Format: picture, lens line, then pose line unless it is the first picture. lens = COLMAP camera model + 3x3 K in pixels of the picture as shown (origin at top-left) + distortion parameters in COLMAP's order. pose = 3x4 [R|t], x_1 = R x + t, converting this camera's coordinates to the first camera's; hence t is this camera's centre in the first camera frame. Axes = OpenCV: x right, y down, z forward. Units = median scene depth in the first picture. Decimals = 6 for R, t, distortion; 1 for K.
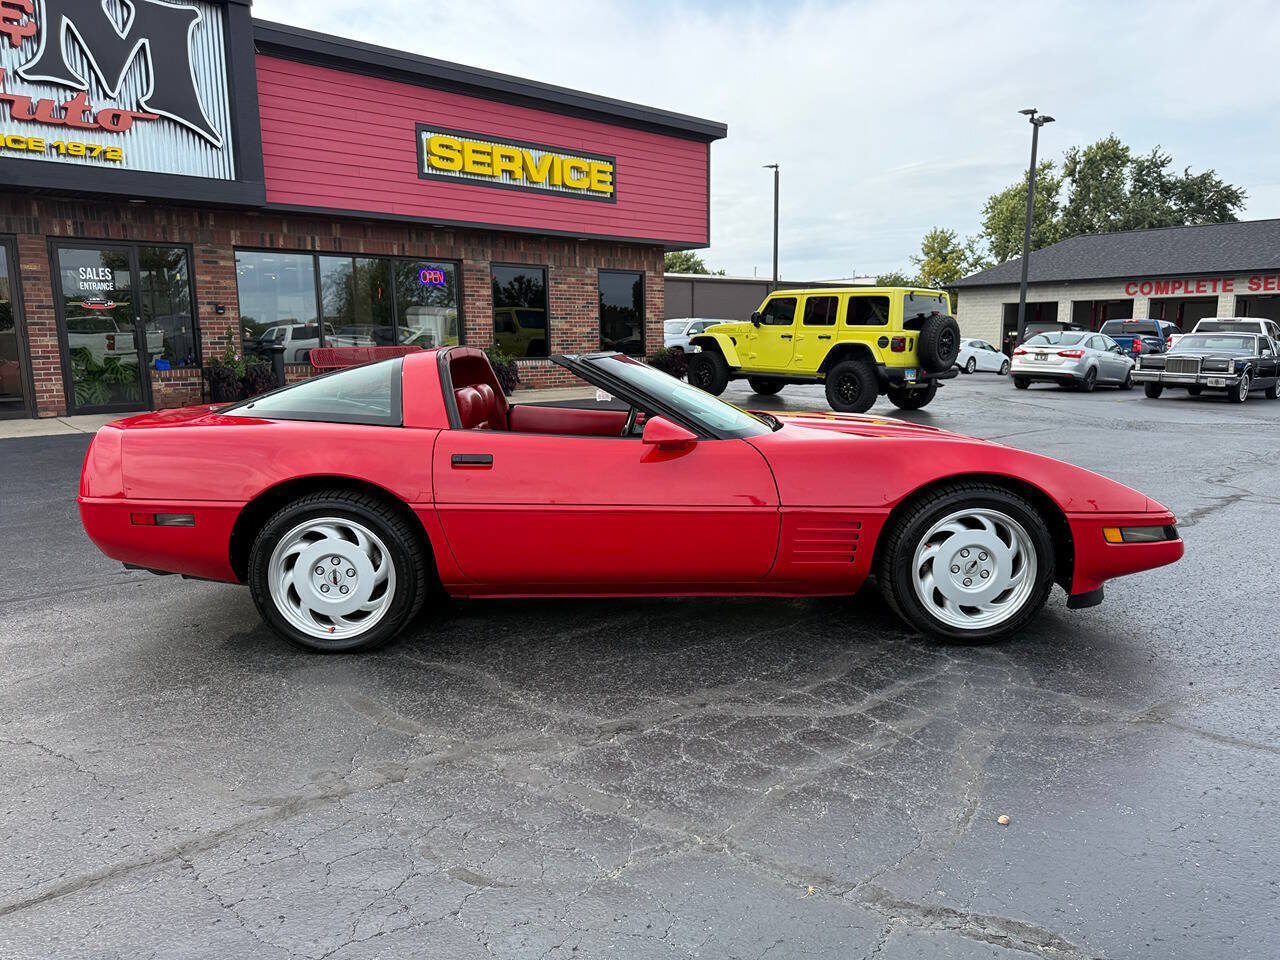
lens RADIAL K [[884.6, 0, 640.0], [0, 884.6, 480.0], [0, 0, 1]] dist [0.055212, -0.077875]
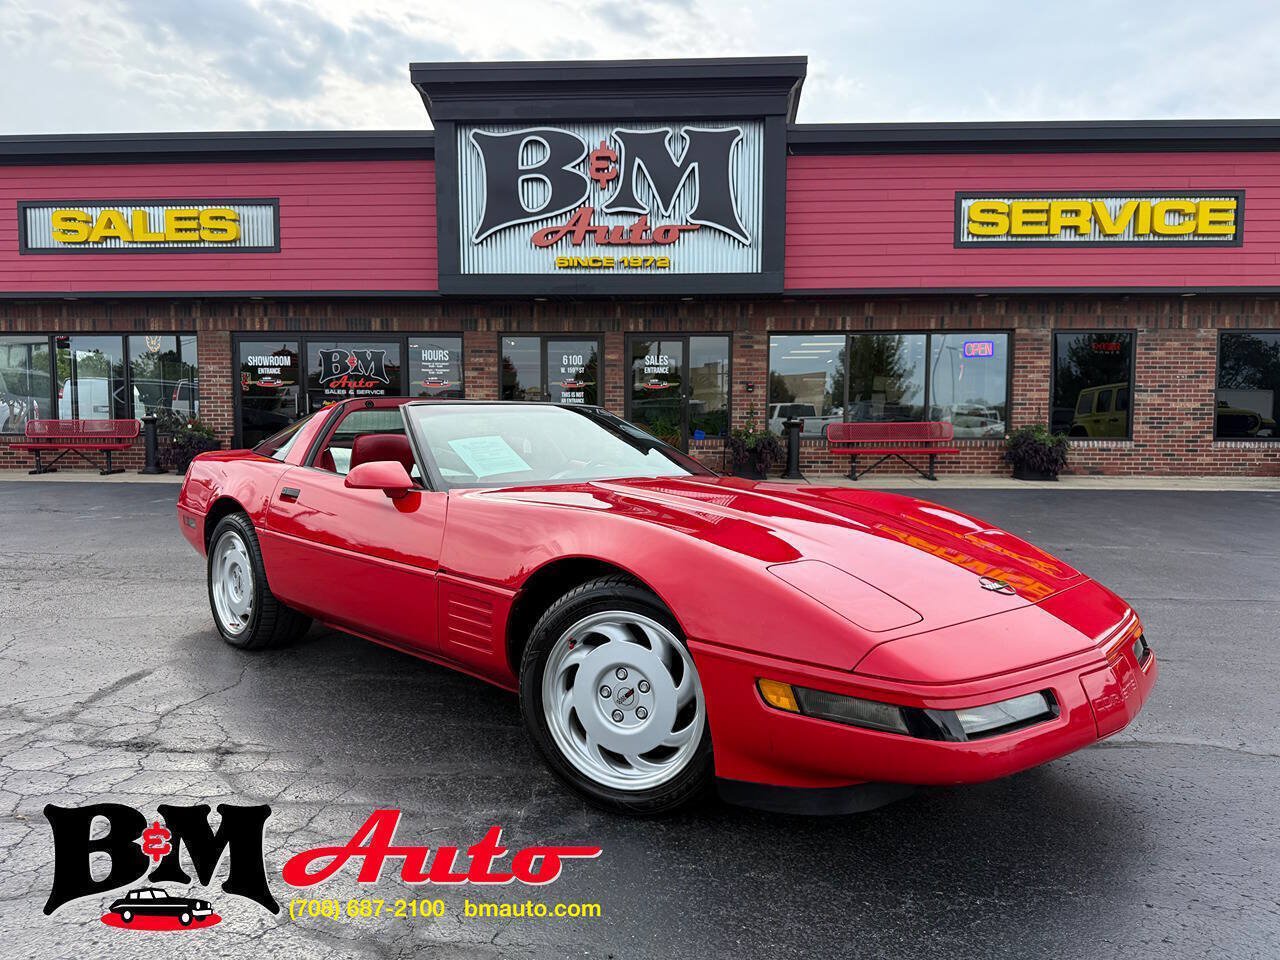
lens RADIAL K [[884.6, 0, 640.0], [0, 884.6, 480.0], [0, 0, 1]] dist [0.055212, -0.077875]
pose [[0.704864, 0.054880, -0.707216, 0.223411], [-0.121262, 0.991649, -0.043906, -0.010358], [0.698901, 0.116706, 0.705633, 0.130444]]
